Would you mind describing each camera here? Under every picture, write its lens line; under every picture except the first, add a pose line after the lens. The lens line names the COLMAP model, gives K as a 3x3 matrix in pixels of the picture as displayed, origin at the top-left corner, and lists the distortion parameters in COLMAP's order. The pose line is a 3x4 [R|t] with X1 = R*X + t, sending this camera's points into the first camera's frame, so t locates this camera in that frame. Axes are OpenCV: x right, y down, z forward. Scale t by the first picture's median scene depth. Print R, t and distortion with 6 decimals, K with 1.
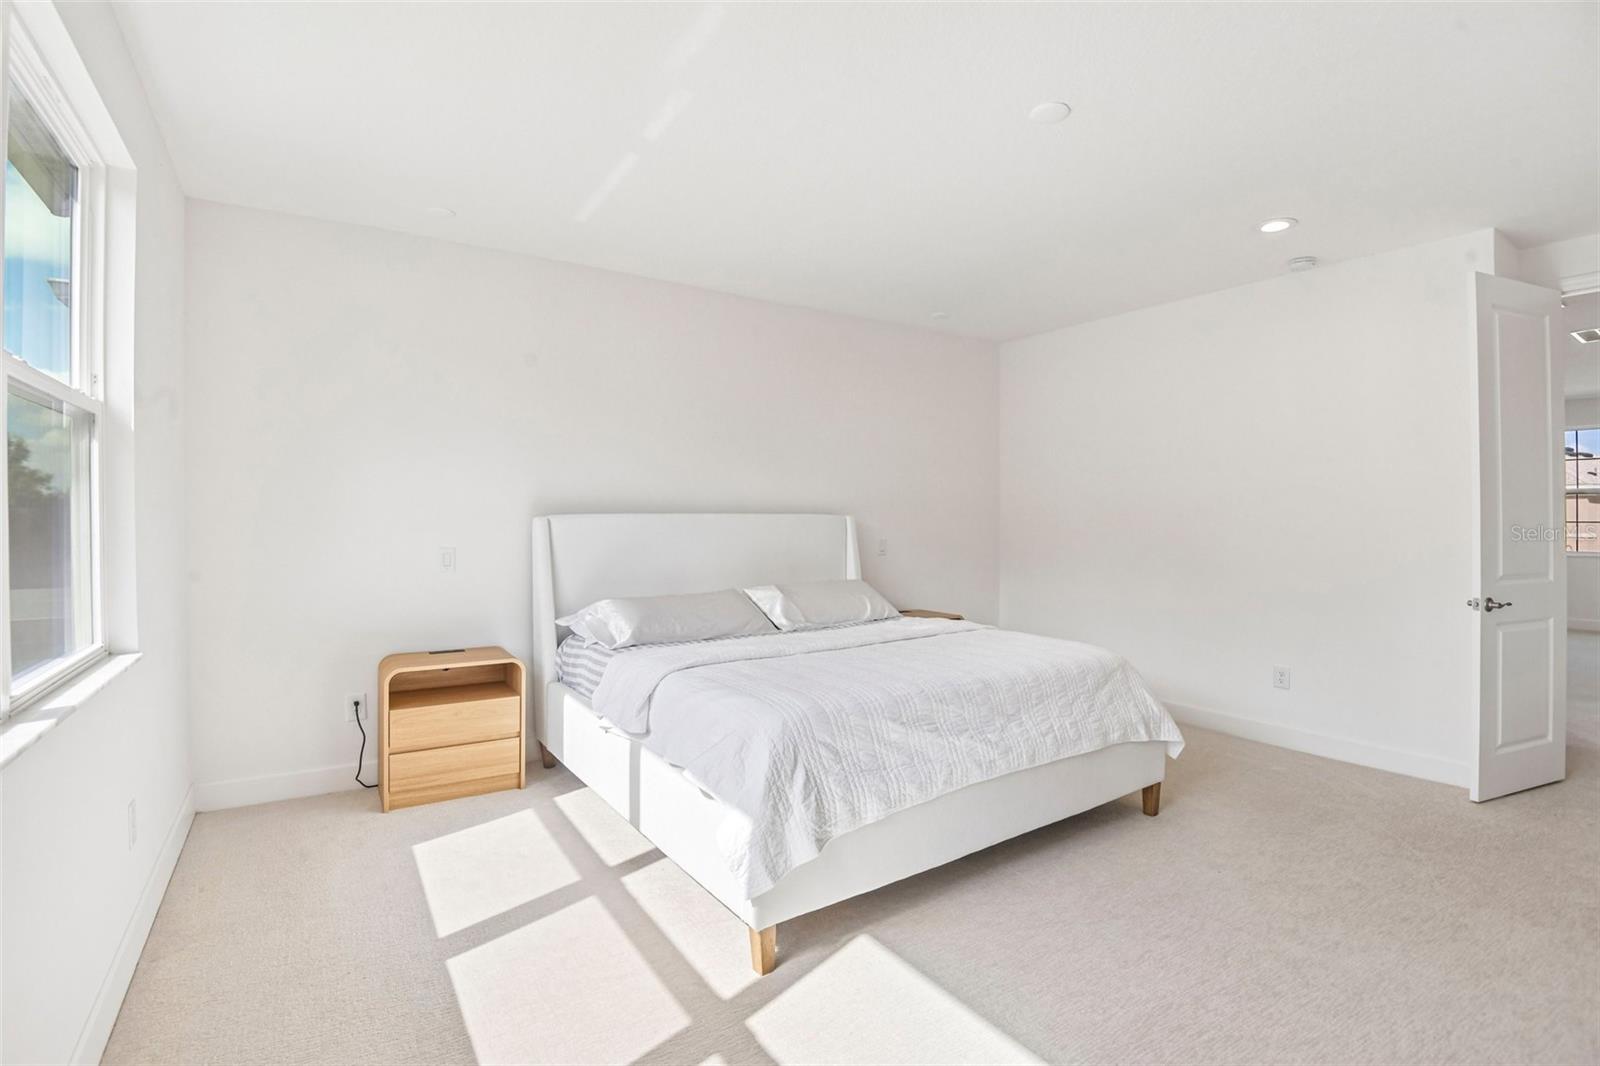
lens RADIAL K [[772.8, 0, 842.6], [0, 772.8, 525.1], [0, 0, 1]] dist [-0.029368, 0.000189]
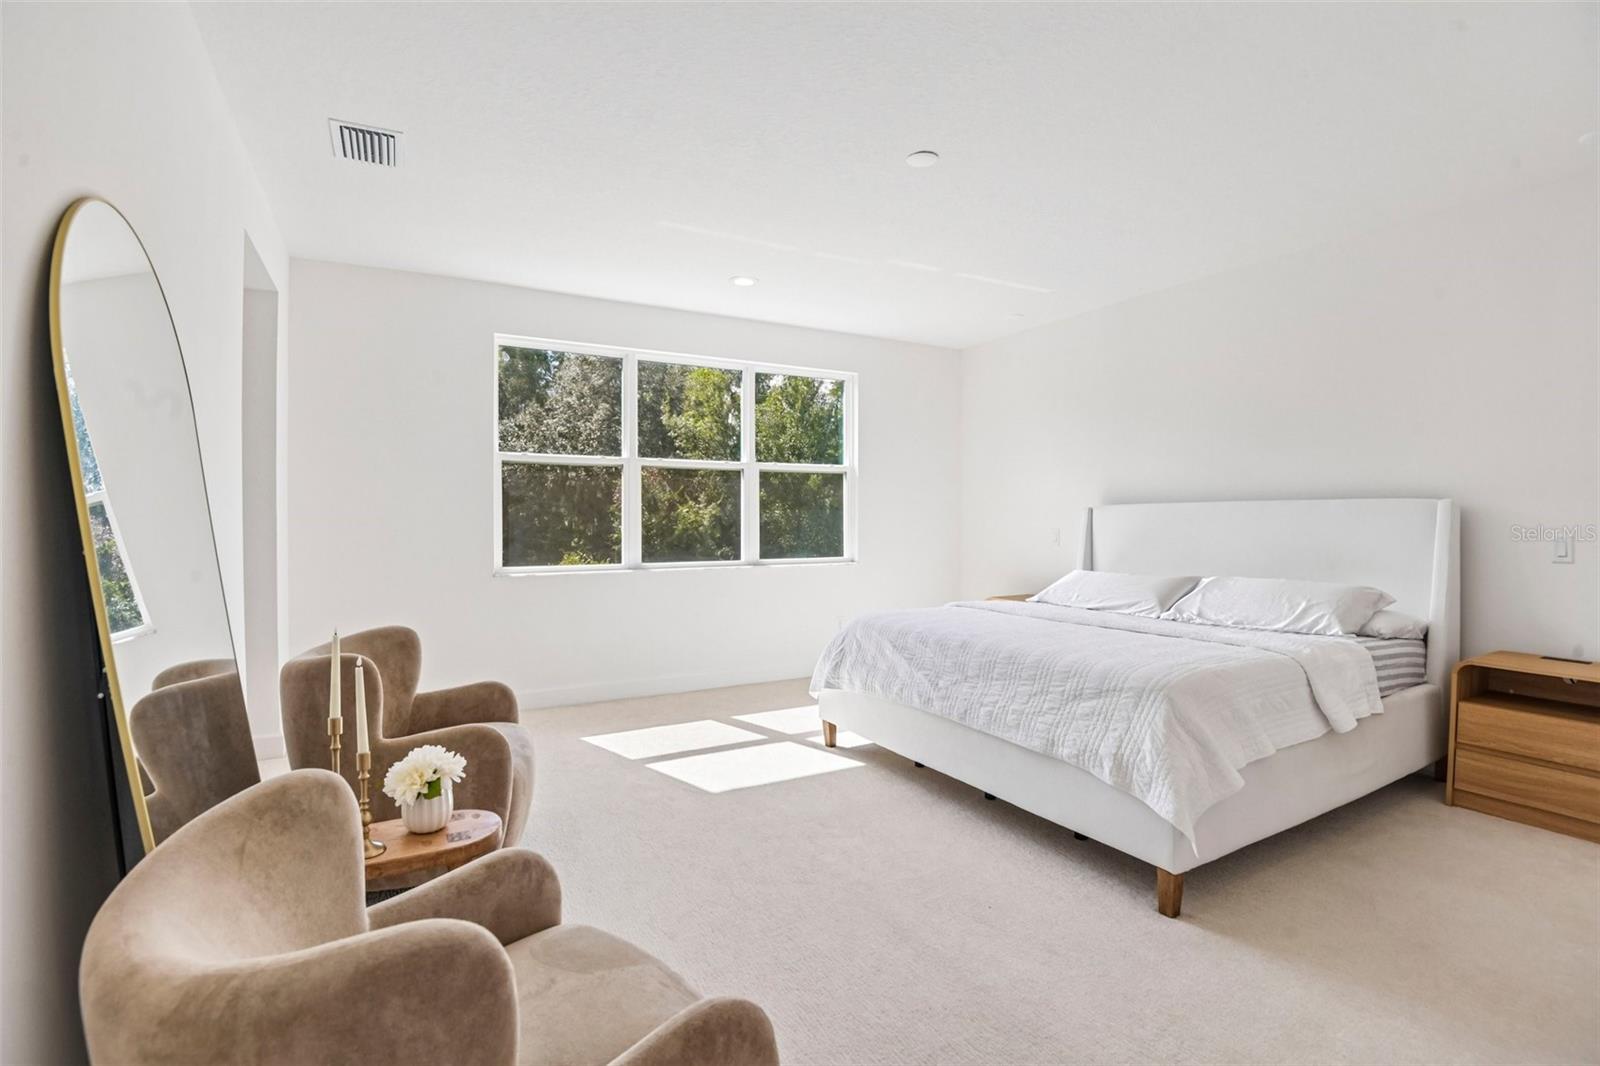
lens RADIAL K [[772.8, 0, 842.6], [0, 772.8, 525.1], [0, 0, 1]] dist [-0.029368, 0.000189]
pose [[-0.064314, 0.018658, -0.997755, 1.217407], [-0.006268, 0.999798, 0.019100, 0.001582], [0.997910, 0.007483, -0.064184, 0.787199]]
